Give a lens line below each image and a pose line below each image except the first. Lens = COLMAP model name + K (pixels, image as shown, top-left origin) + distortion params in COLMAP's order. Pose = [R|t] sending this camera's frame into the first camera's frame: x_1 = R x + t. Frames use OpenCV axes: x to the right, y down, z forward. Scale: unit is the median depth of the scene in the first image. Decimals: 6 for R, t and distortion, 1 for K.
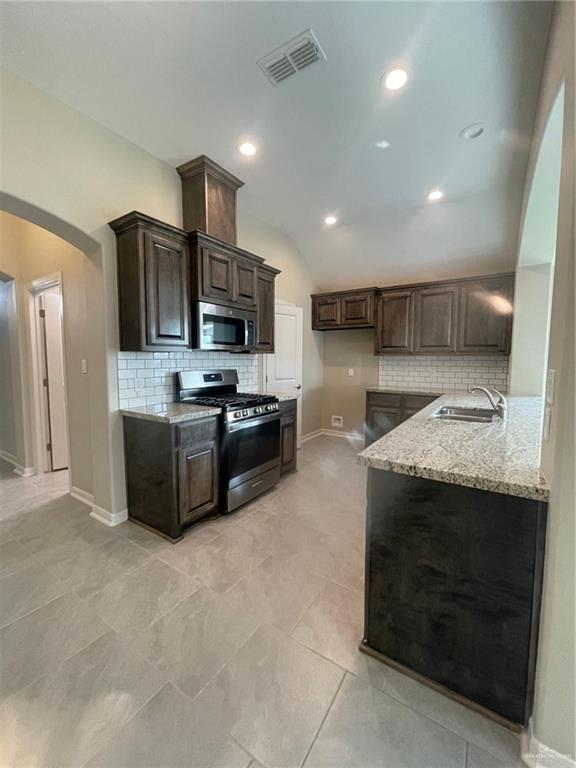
lens RADIAL K [[311.9, 0, 288.8], [0, 311.9, 382.6], [0, 0, 1]] dist [-0.004585, 0.000678]
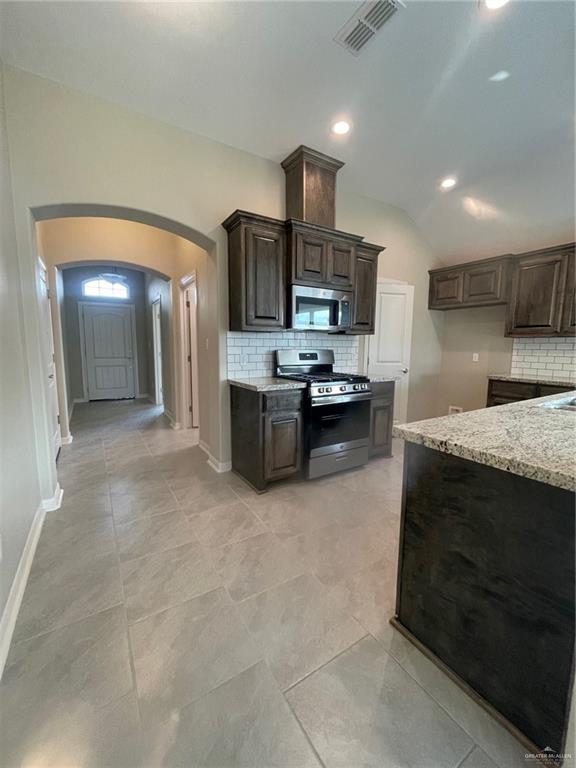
lens RADIAL K [[311.9, 0, 287.7], [0, 311.9, 383.5], [0, 0, 1]] dist [-0.004585, 0.000678]
pose [[0.909962, 0.054871, -0.411045, 0.170563], [-0.038186, 0.998083, 0.048702, 0.033963], [0.412929, -0.028621, 0.910313, -0.012014]]
